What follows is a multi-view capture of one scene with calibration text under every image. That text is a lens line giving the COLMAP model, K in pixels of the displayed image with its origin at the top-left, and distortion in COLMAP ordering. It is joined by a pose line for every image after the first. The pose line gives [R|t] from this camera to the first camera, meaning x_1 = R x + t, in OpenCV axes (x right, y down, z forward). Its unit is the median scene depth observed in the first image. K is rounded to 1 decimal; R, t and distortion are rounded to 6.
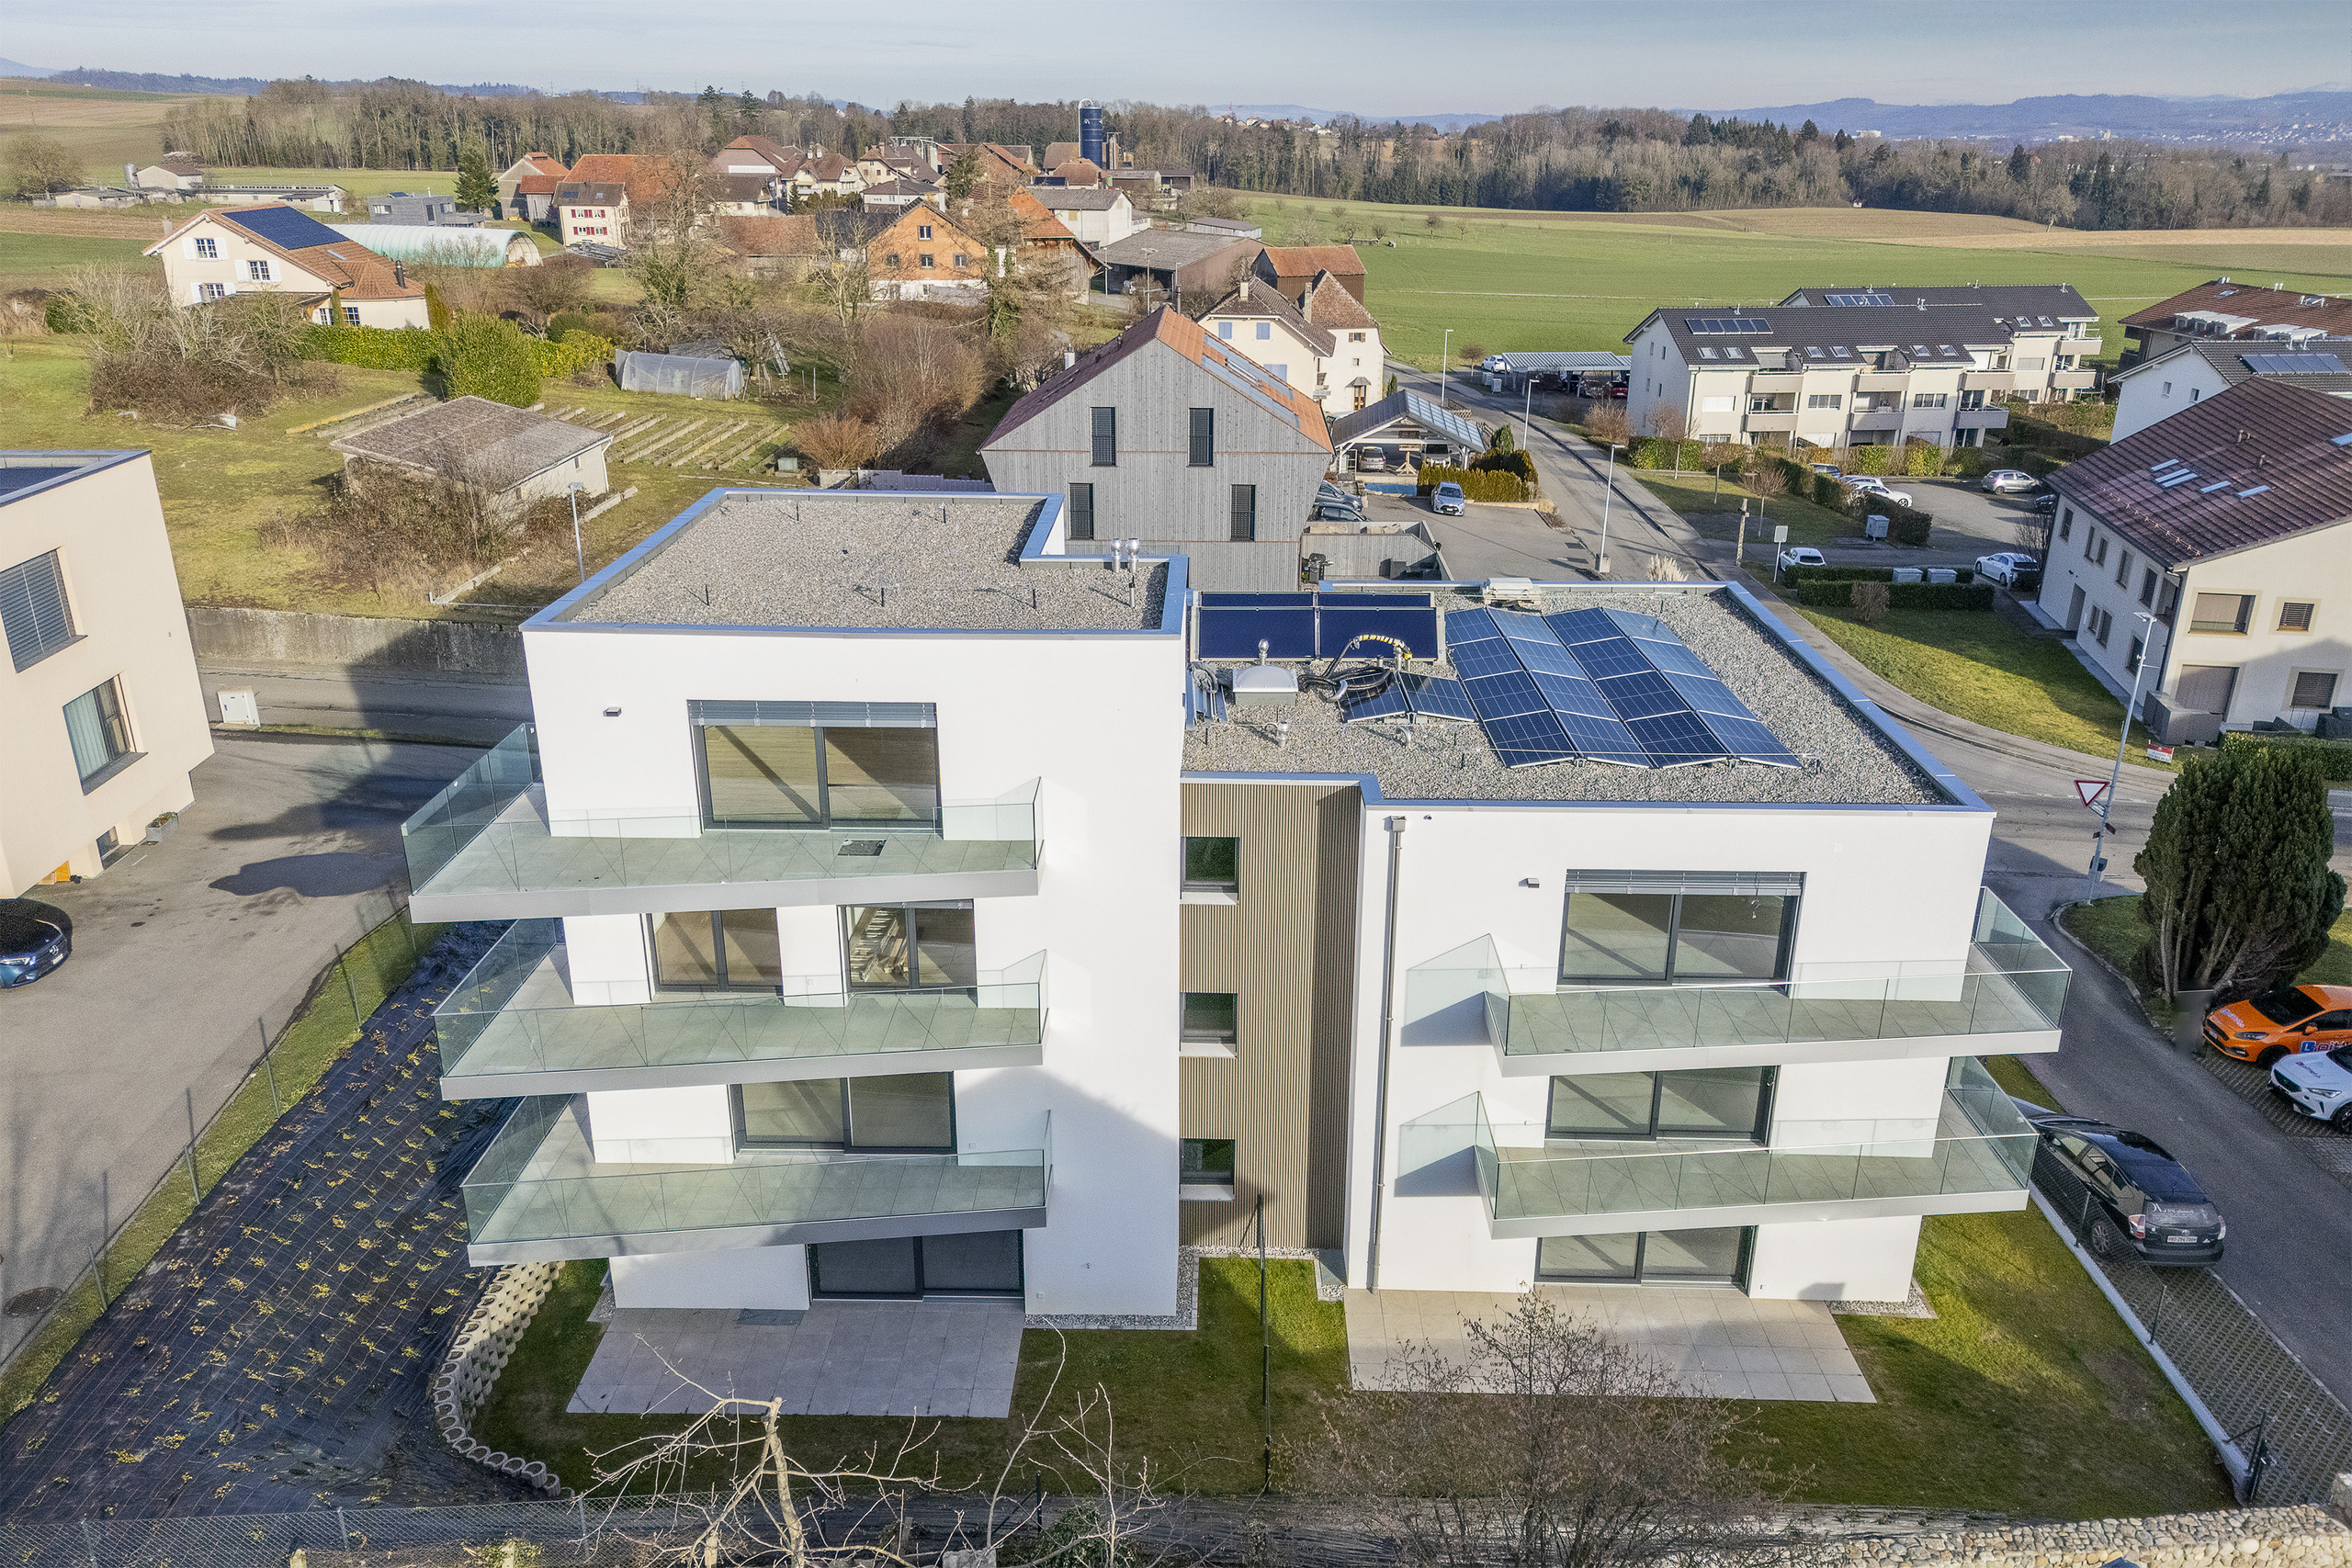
lens RADIAL K [[1738.5, 0, 1176.0], [0, 1738.5, 784.0], [0, 0, 1]] dist [0.034476, -0.001106]
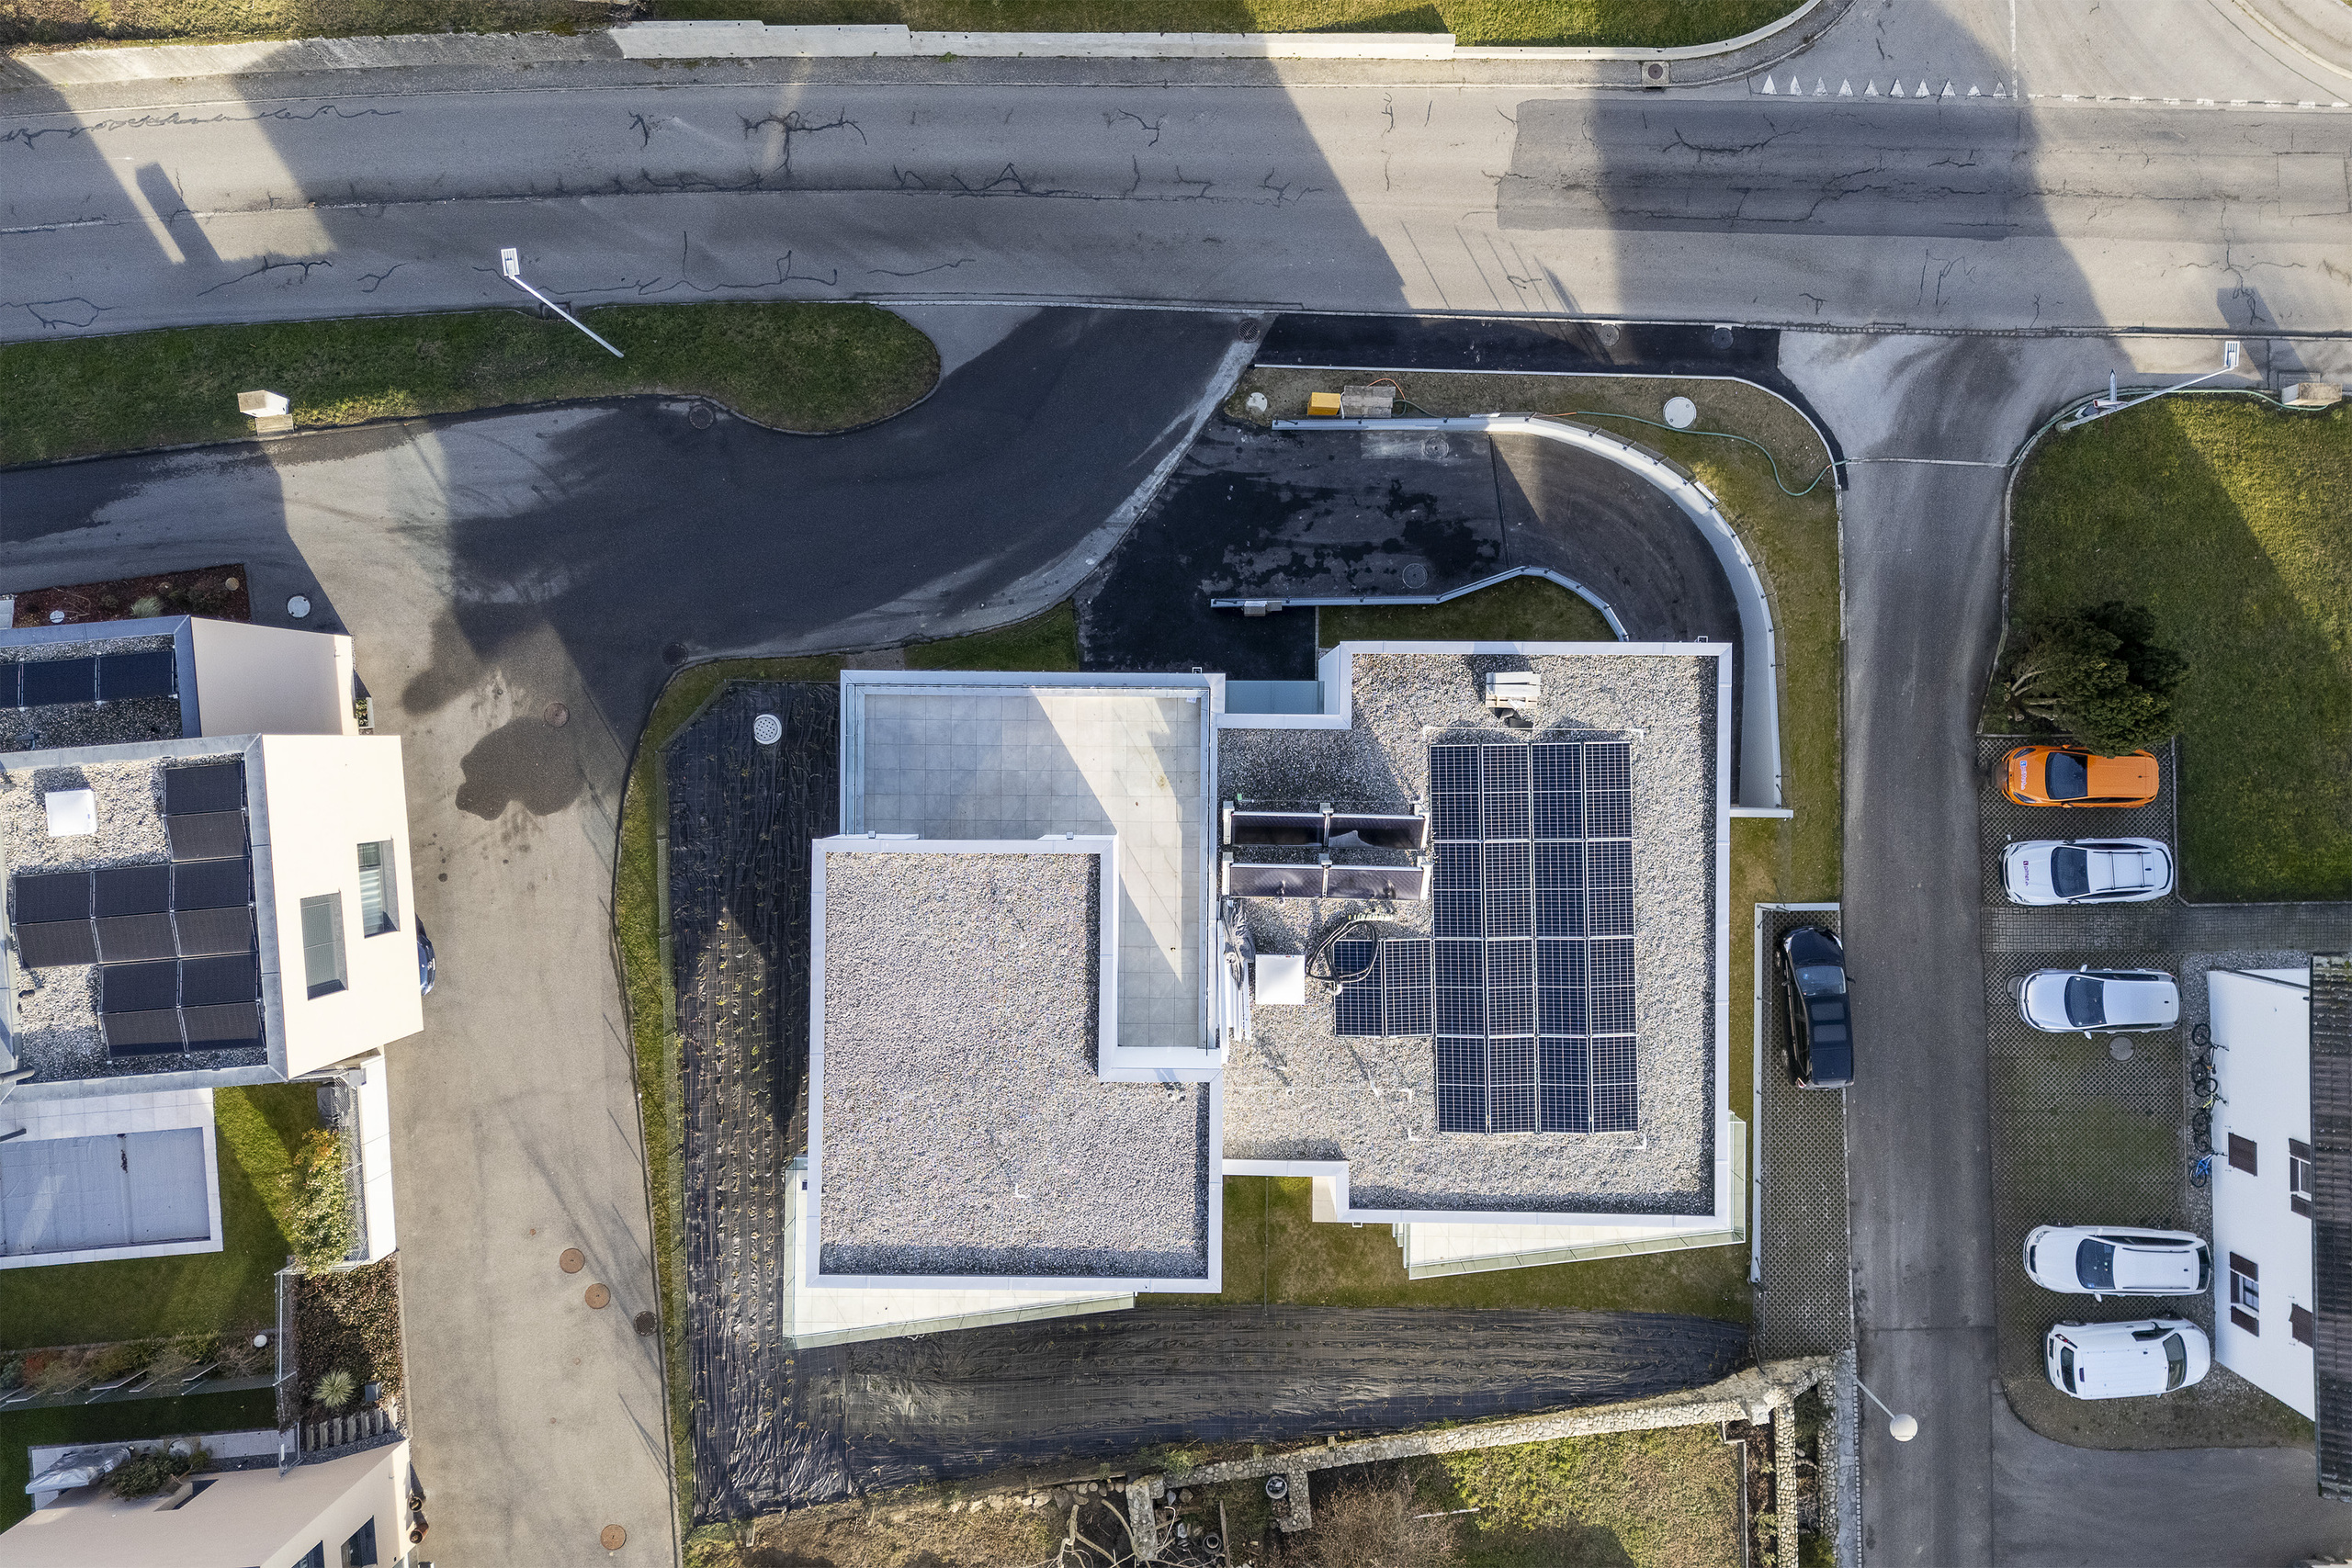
lens RADIAL K [[1738.5, 0, 1176.0], [0, 1738.5, 784.0], [0, 0, 1]] dist [0.034476, -0.001106]
pose [[0.999808, -0.017766, -0.008262, -0.015637], [0.013976, 0.351111, 0.936230, -1.130648], [-0.013732, -0.936165, 0.351292, 0.558852]]
